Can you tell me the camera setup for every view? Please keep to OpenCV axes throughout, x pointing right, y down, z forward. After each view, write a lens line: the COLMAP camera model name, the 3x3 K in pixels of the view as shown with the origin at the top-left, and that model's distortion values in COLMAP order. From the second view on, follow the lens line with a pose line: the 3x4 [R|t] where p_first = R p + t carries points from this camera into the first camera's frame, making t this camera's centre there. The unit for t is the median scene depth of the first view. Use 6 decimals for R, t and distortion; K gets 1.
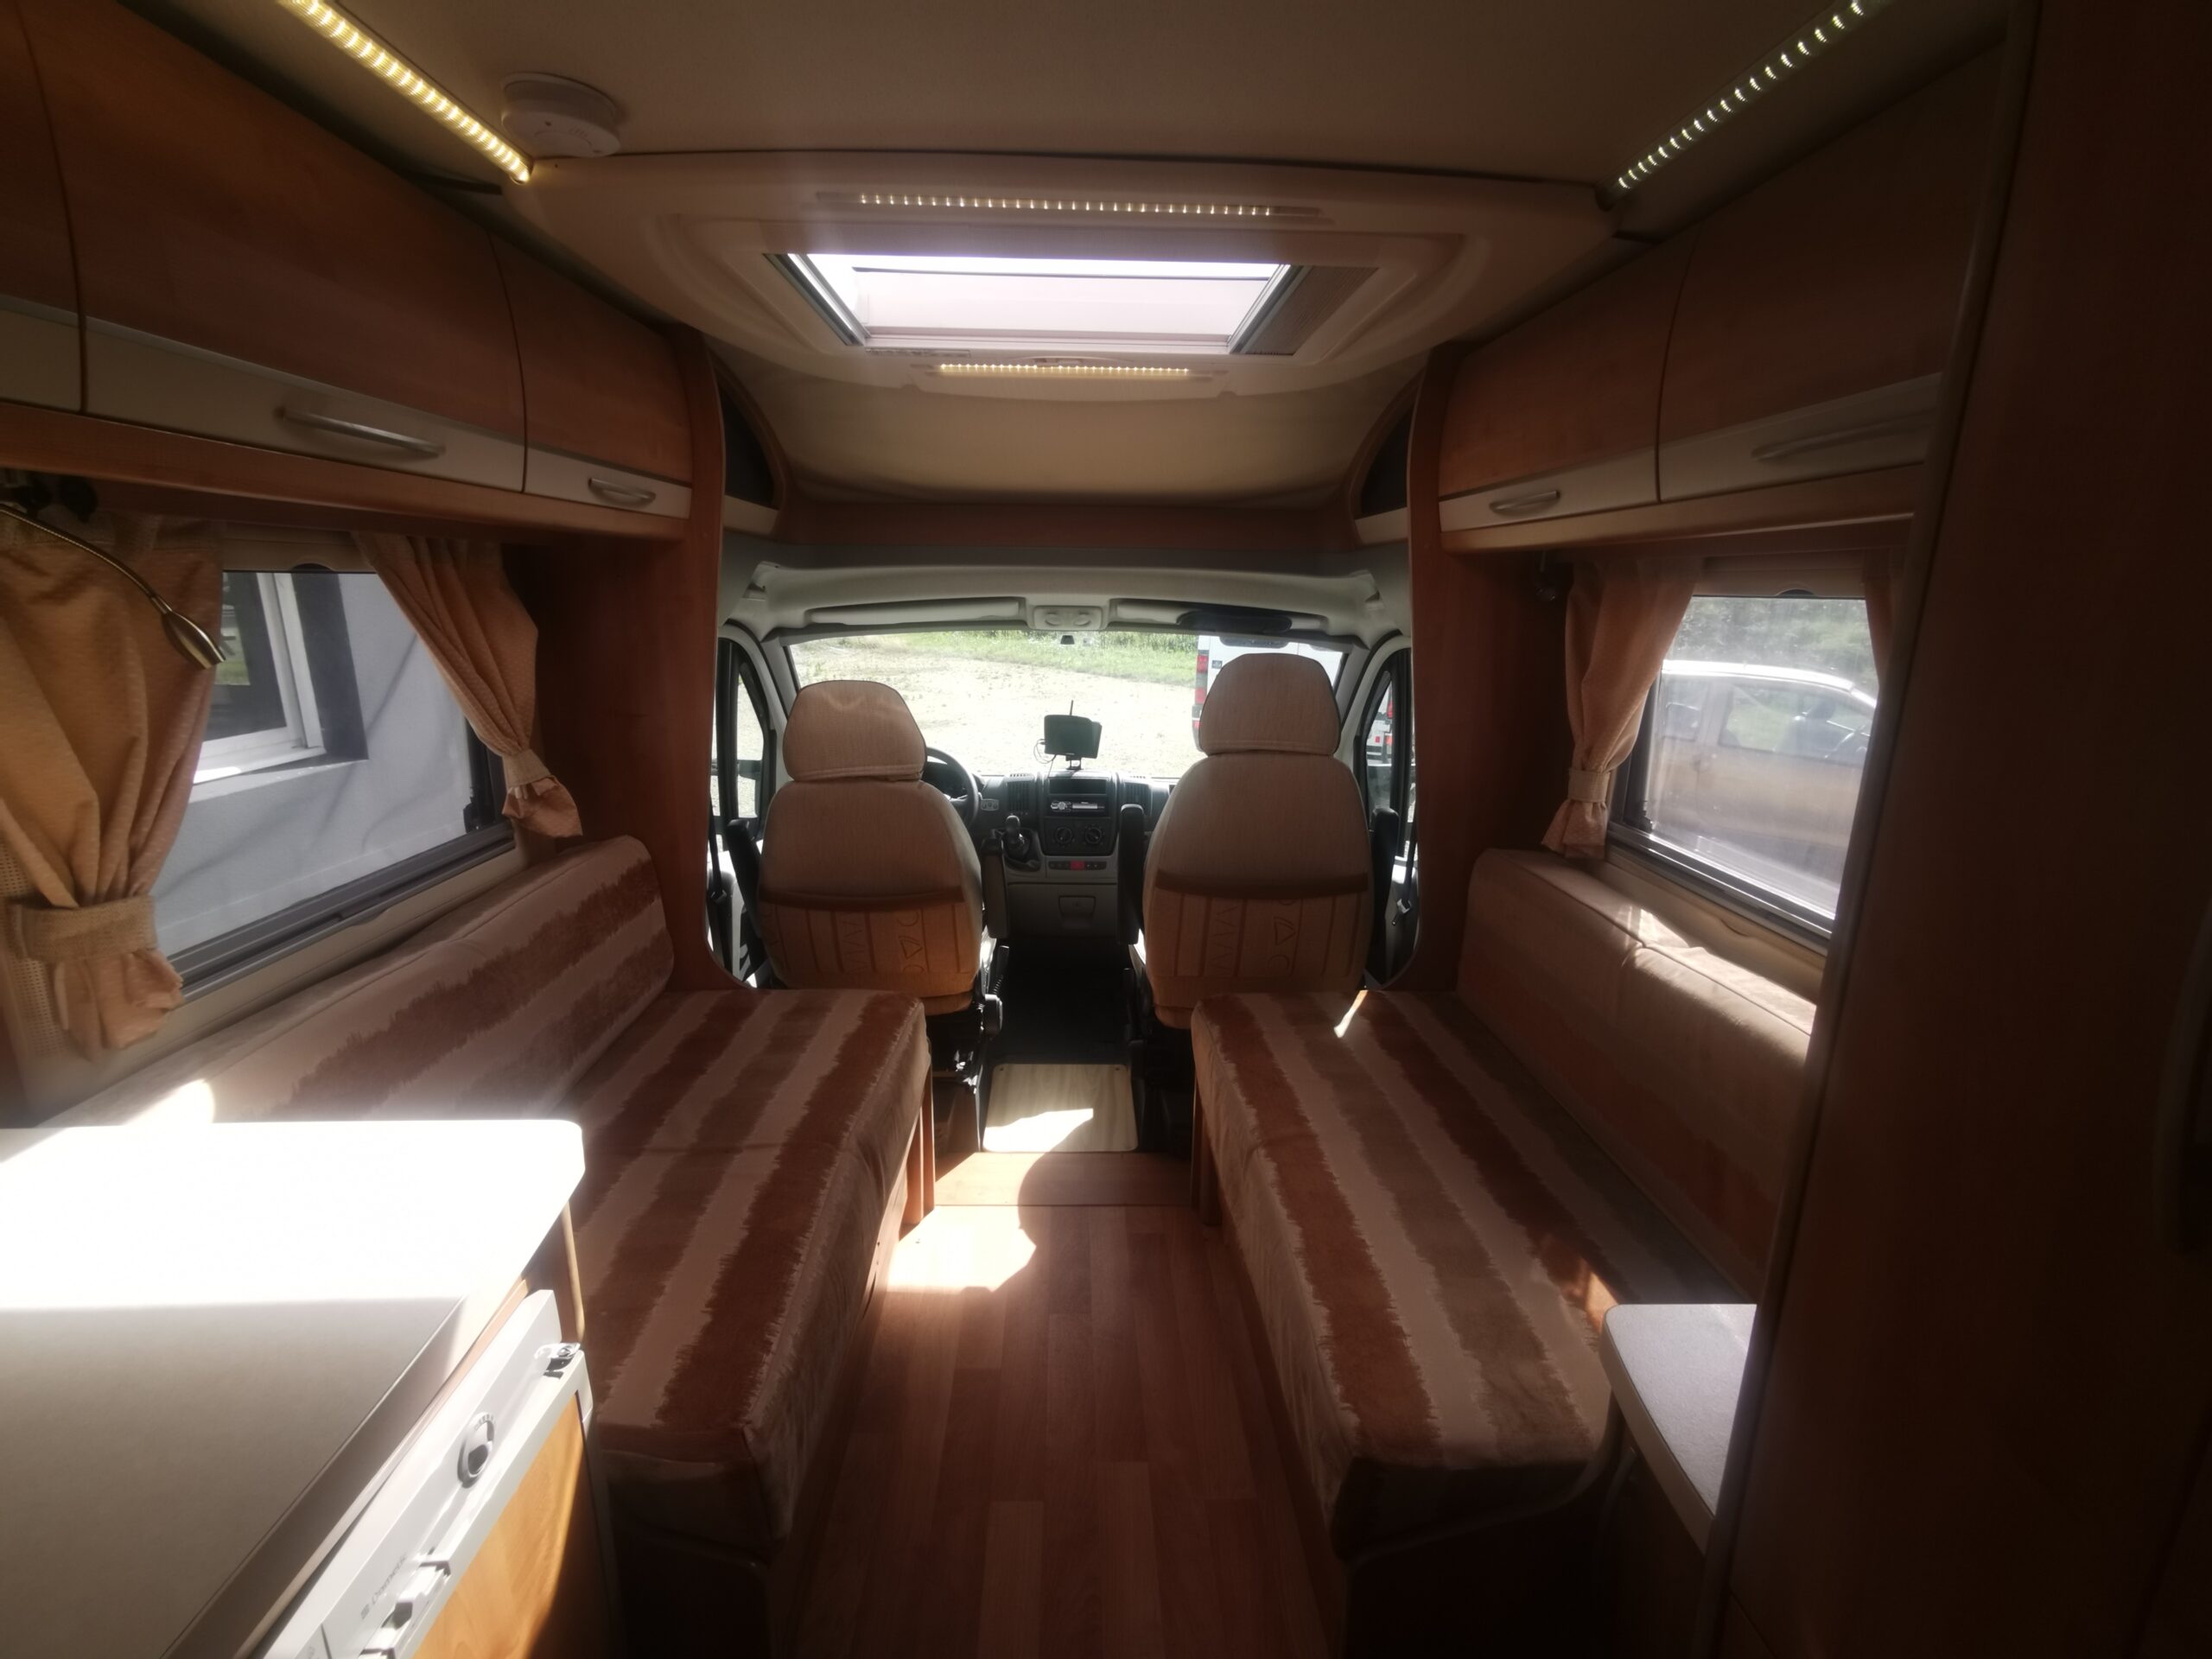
lens RADIAL K [[1028.7, 0, 1098.7], [0, 1028.7, 830.5], [0, 0, 1]] dist [-0.015993, 0.017194]
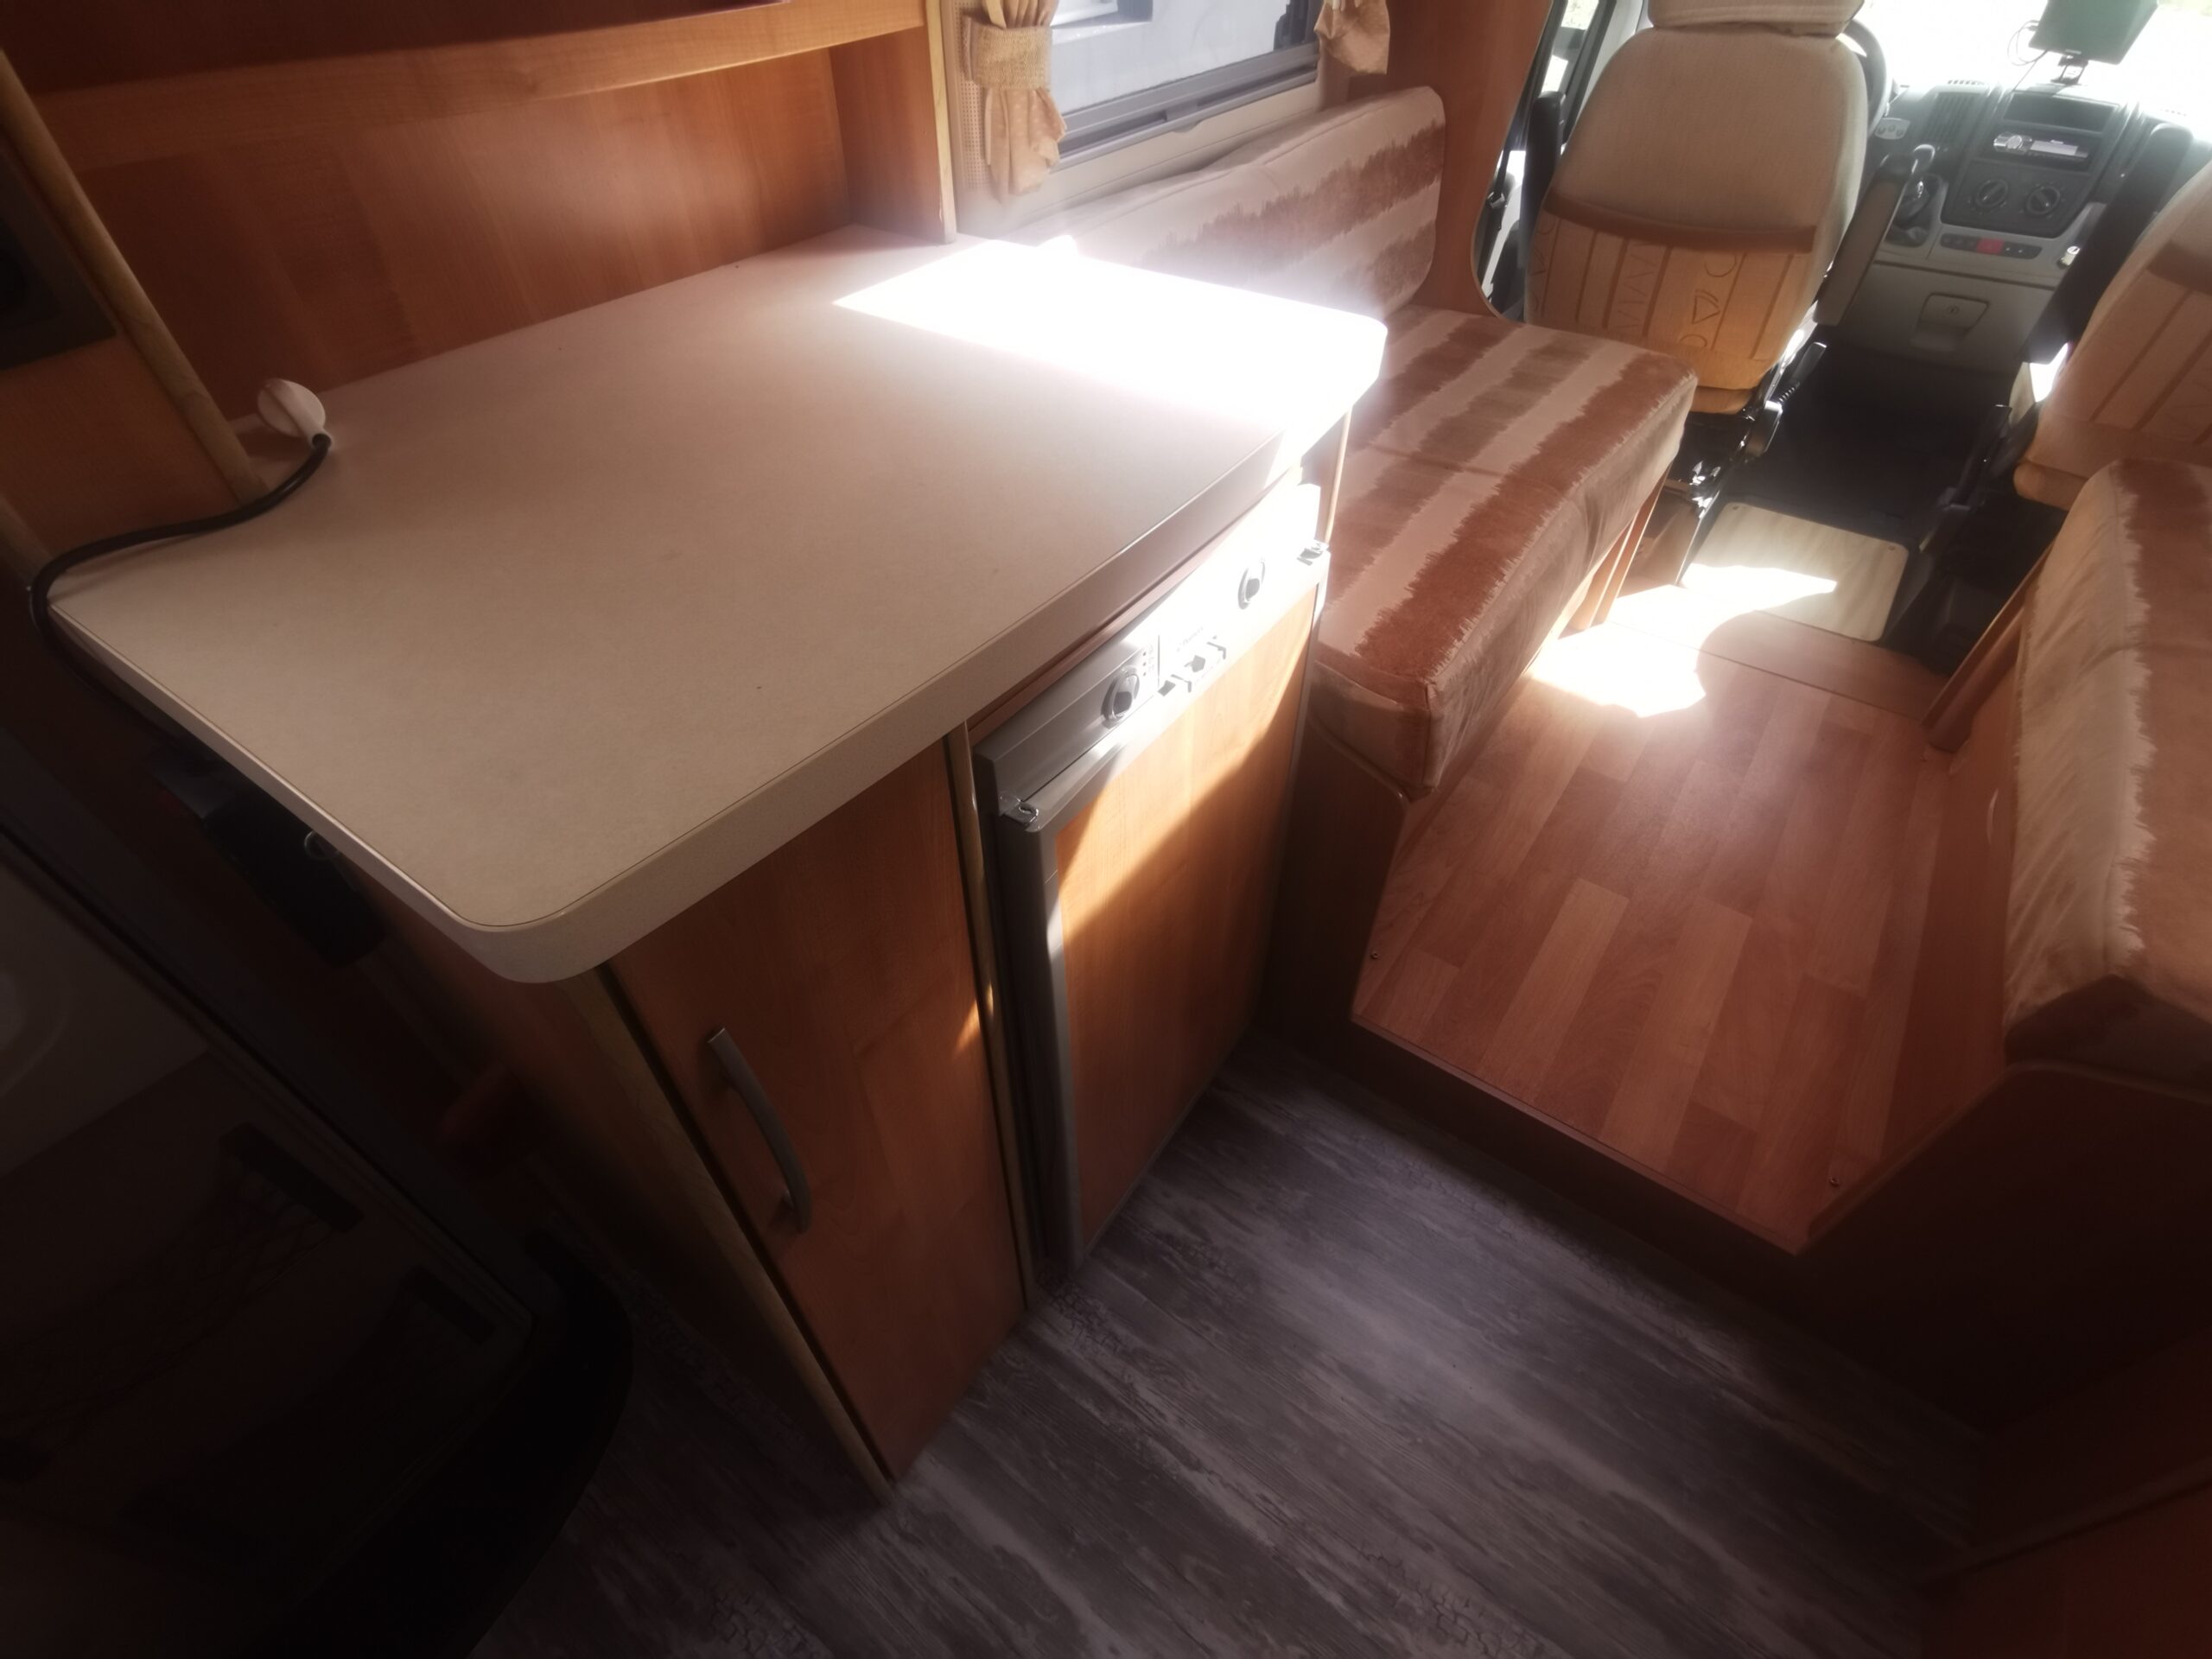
lens RADIAL K [[1028.2, 0, 1079.1], [0, 1028.2, 849.3], [0, 0, 1]] dist [0.002038, -0.000235]
pose [[0.793073, 0.419250, -0.441888, -0.046561], [-0.124191, 0.821498, 0.556522, 0.089884], [0.596332, -0.386484, 0.703575, -0.025008]]
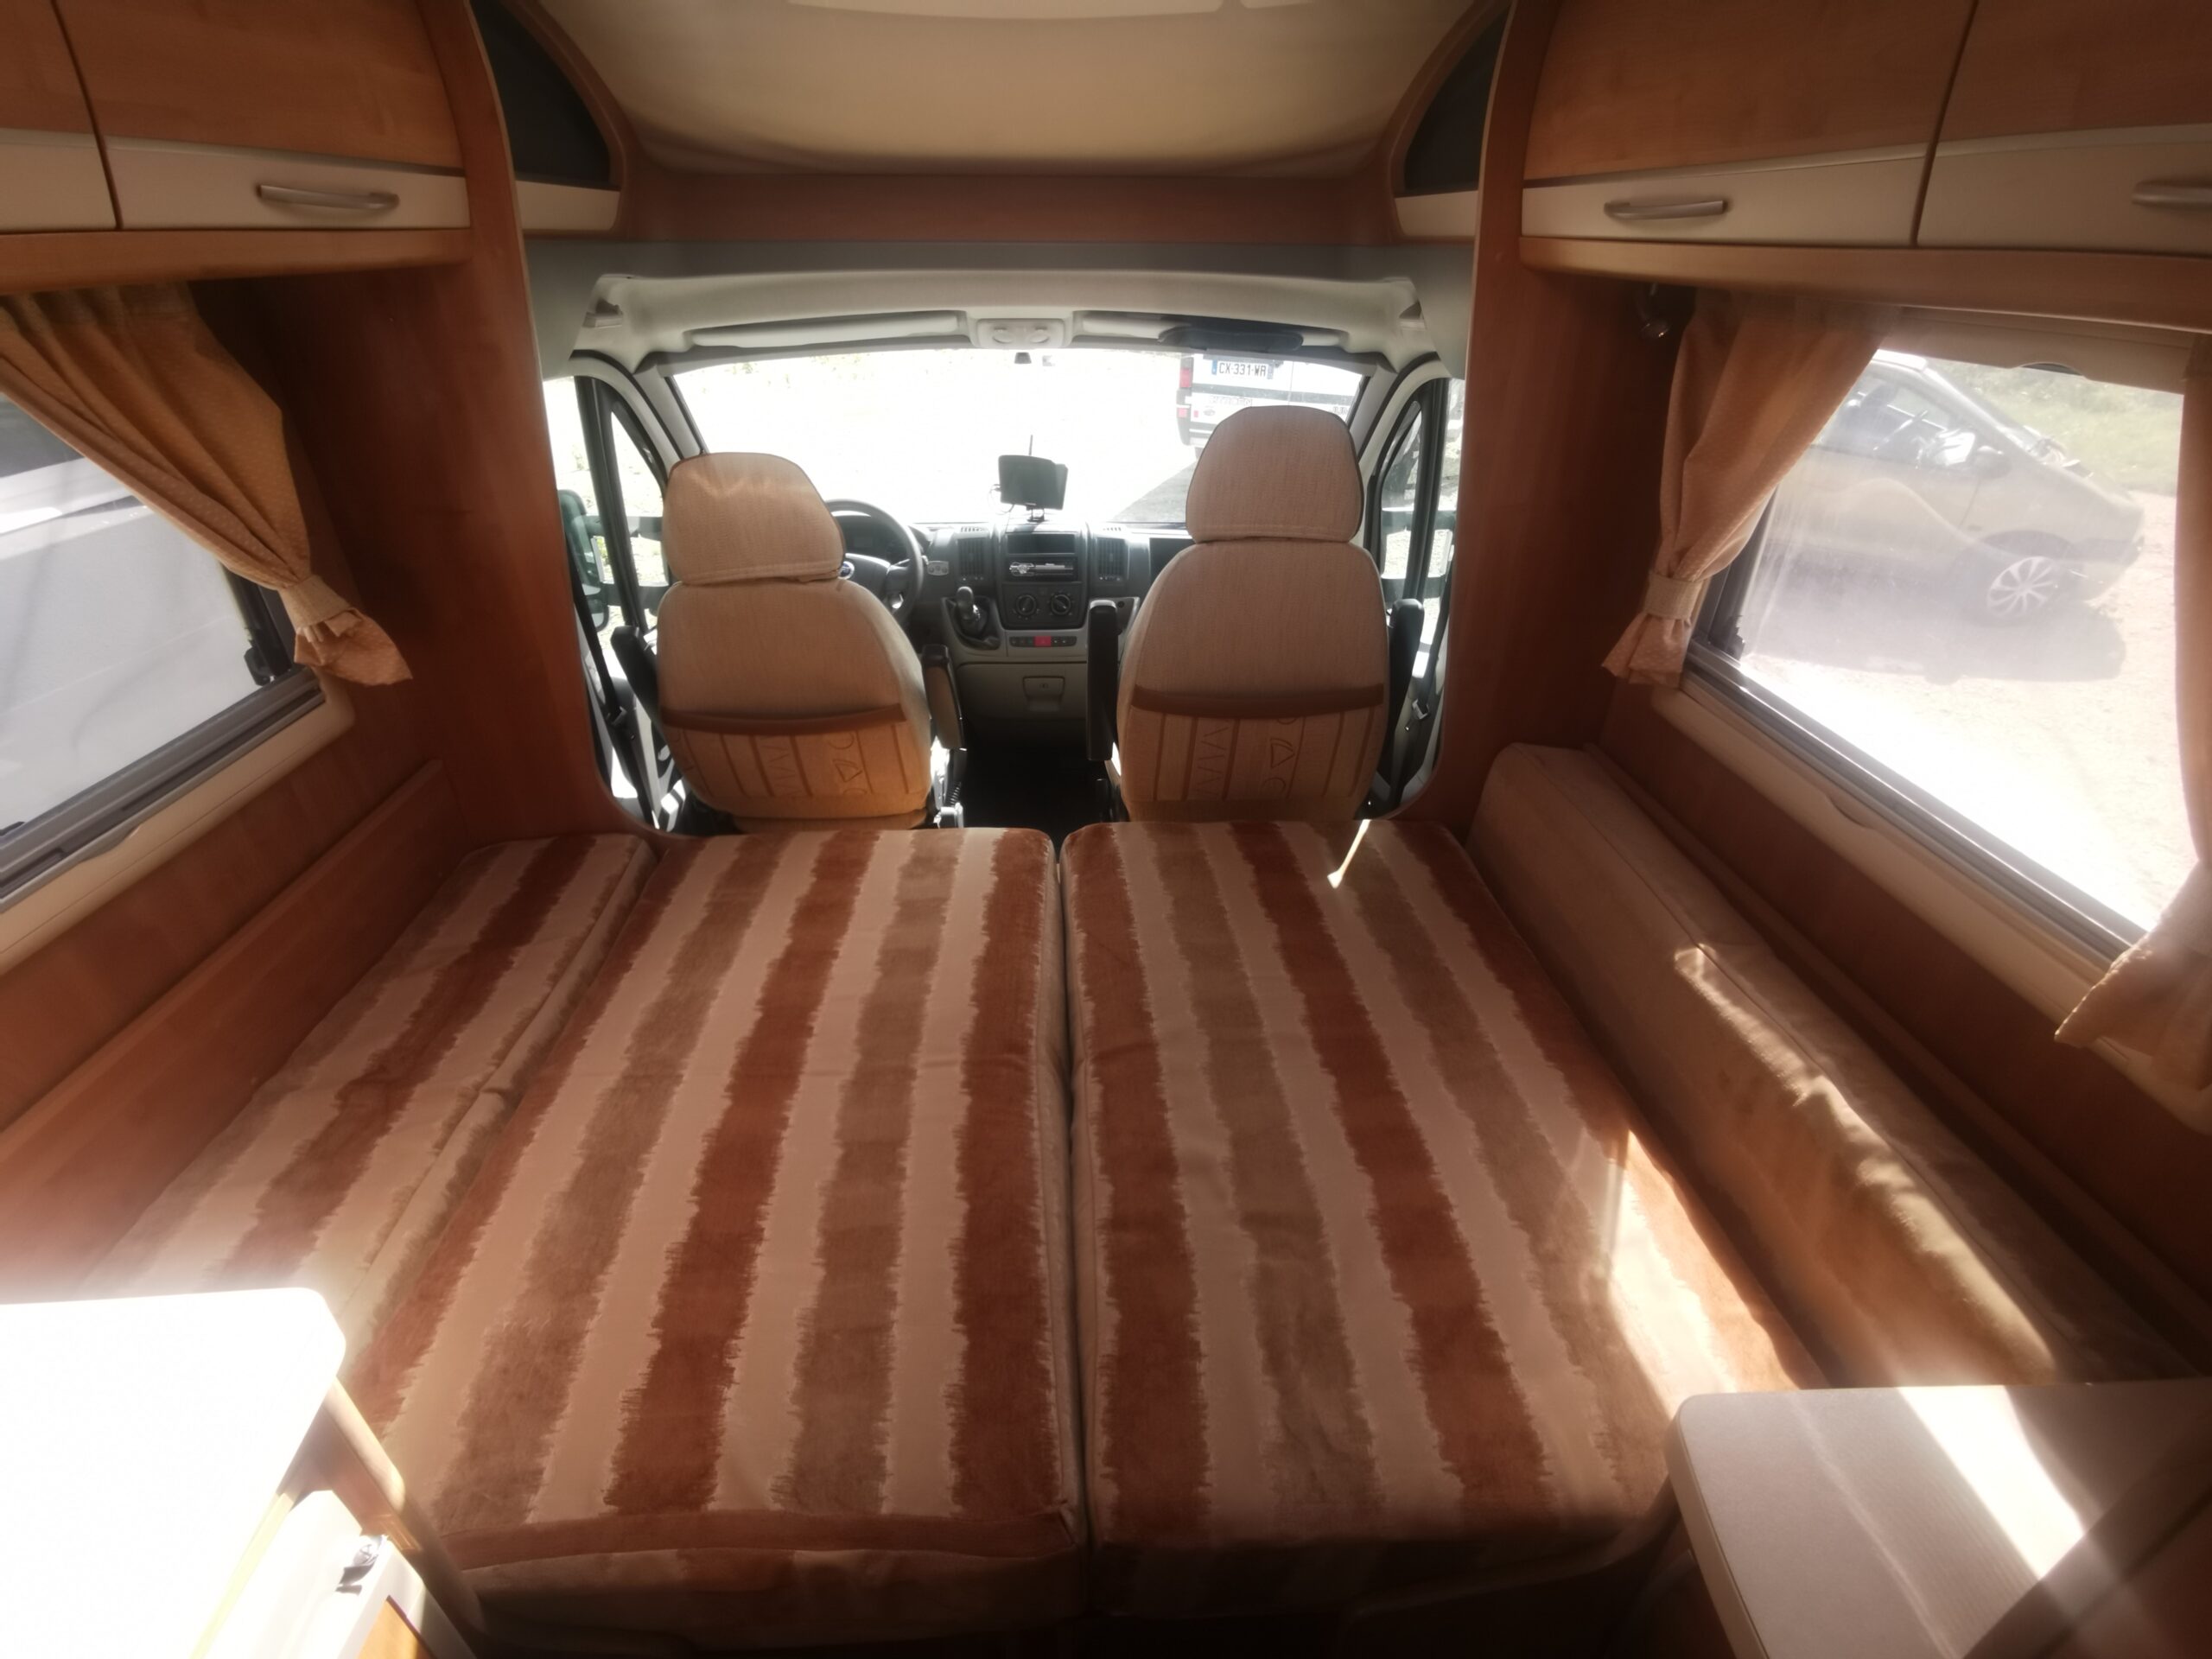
lens RADIAL K [[1028.7, 0, 1098.7], [0, 1028.7, 830.5], [0, 0, 1]] dist [-0.015993, 0.017194]
pose [[0.999702, -0.018536, 0.015866, 0.015009], [0.012971, 0.954512, 0.297890, -0.112056], [-0.020666, -0.297595, 0.954468, 0.191856]]
